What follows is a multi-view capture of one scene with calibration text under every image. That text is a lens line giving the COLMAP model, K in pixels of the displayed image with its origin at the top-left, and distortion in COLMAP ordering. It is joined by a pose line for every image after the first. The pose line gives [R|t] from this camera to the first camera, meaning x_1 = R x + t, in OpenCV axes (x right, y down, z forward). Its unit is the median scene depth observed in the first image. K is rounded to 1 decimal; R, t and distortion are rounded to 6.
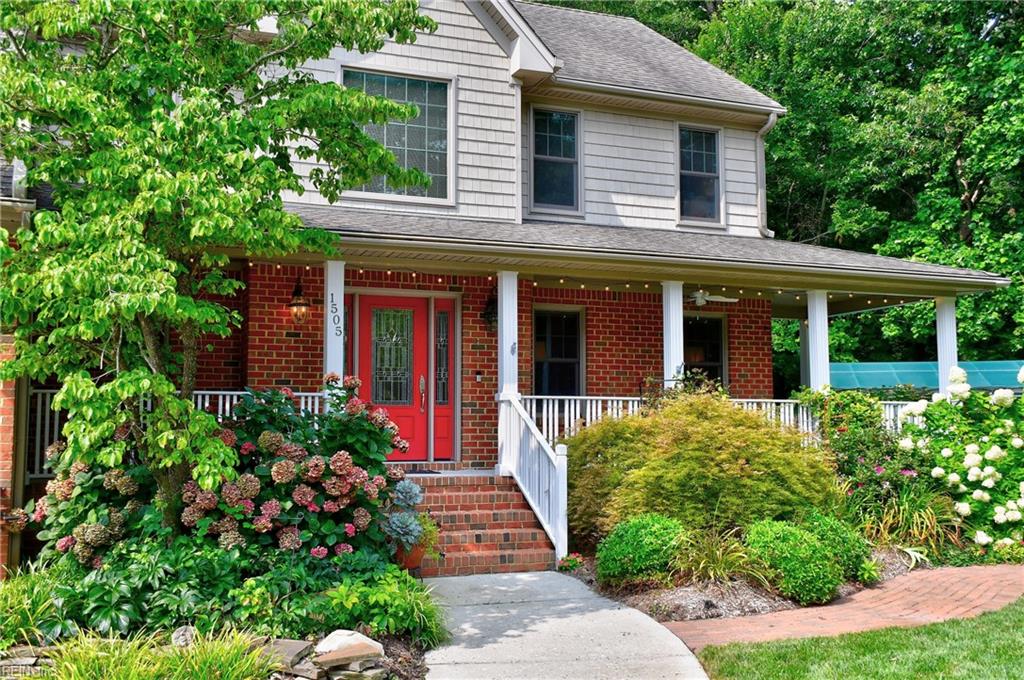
lens RADIAL K [[1060.4, 0, 511.9], [0, 1060.4, 339.5], [0, 0, 1]] dist [0.025233, 0.000000]
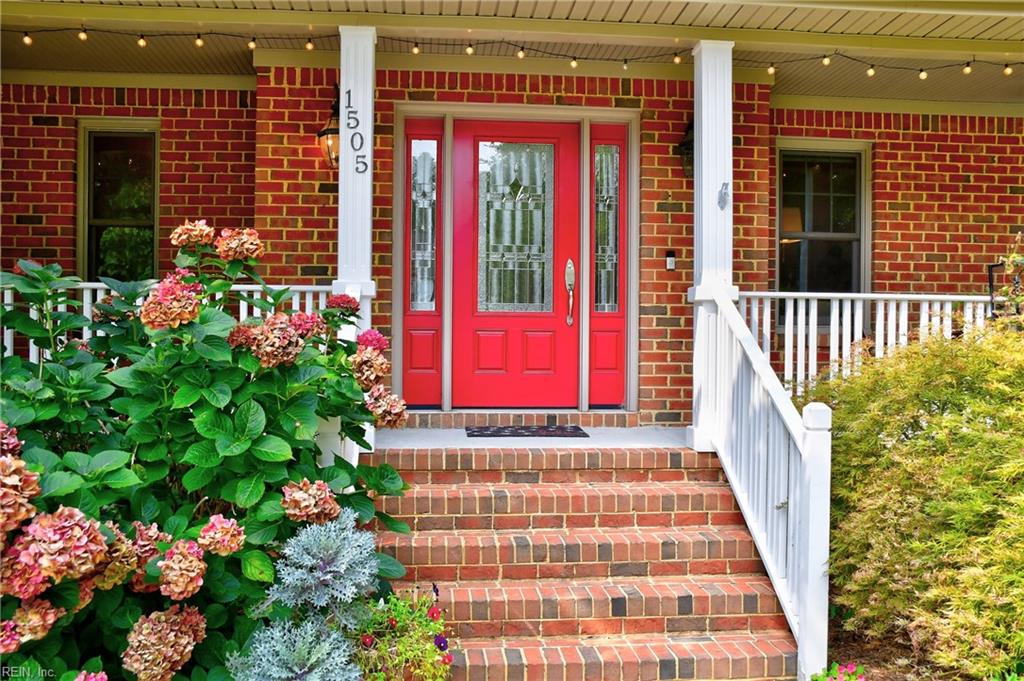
lens RADIAL K [[883.2, 0, 514.0], [0, 883.2, 346.1], [0, 0, 1]] dist [-0.085985, 0.037657]
pose [[0.954015, 0.011793, -0.299526, 0.029637], [0.016434, 0.995665, 0.091544, 0.036847], [0.299307, -0.092257, 0.949686, 0.541919]]
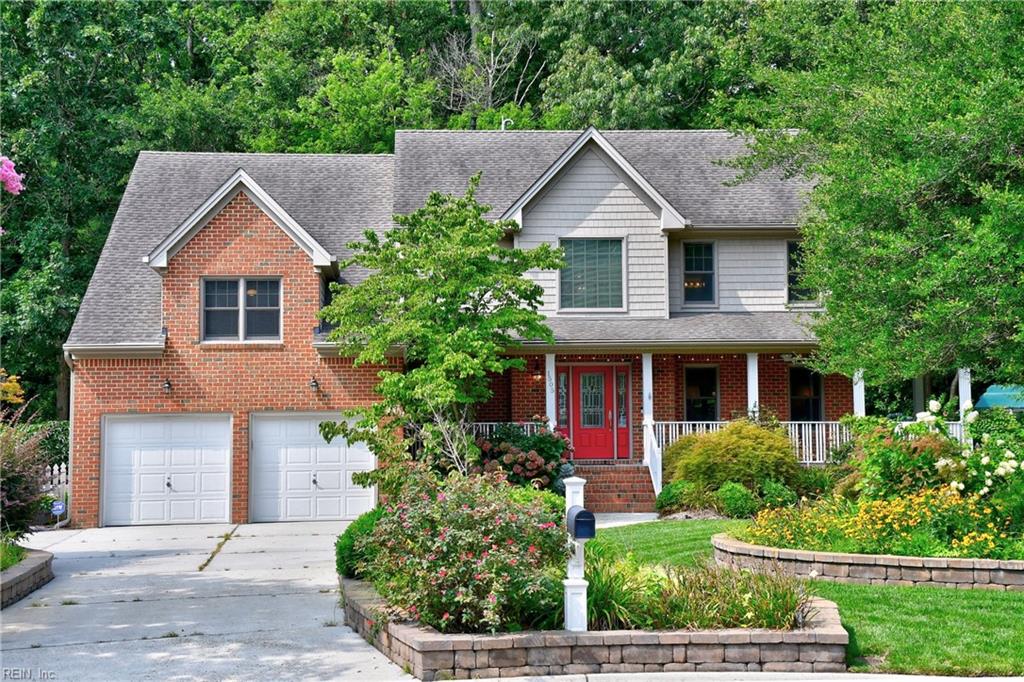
lens RADIAL K [[1533.5, 0, 512.9], [0, 1533.5, 341.1], [0, 0, 1]] dist [0.001683, 0.000000]
pose [[0.943917, -0.027842, -0.329006, 0.605715], [0.033676, 0.999360, 0.012046, -0.117417], [0.328460, -0.022450, 0.944251, -1.453482]]
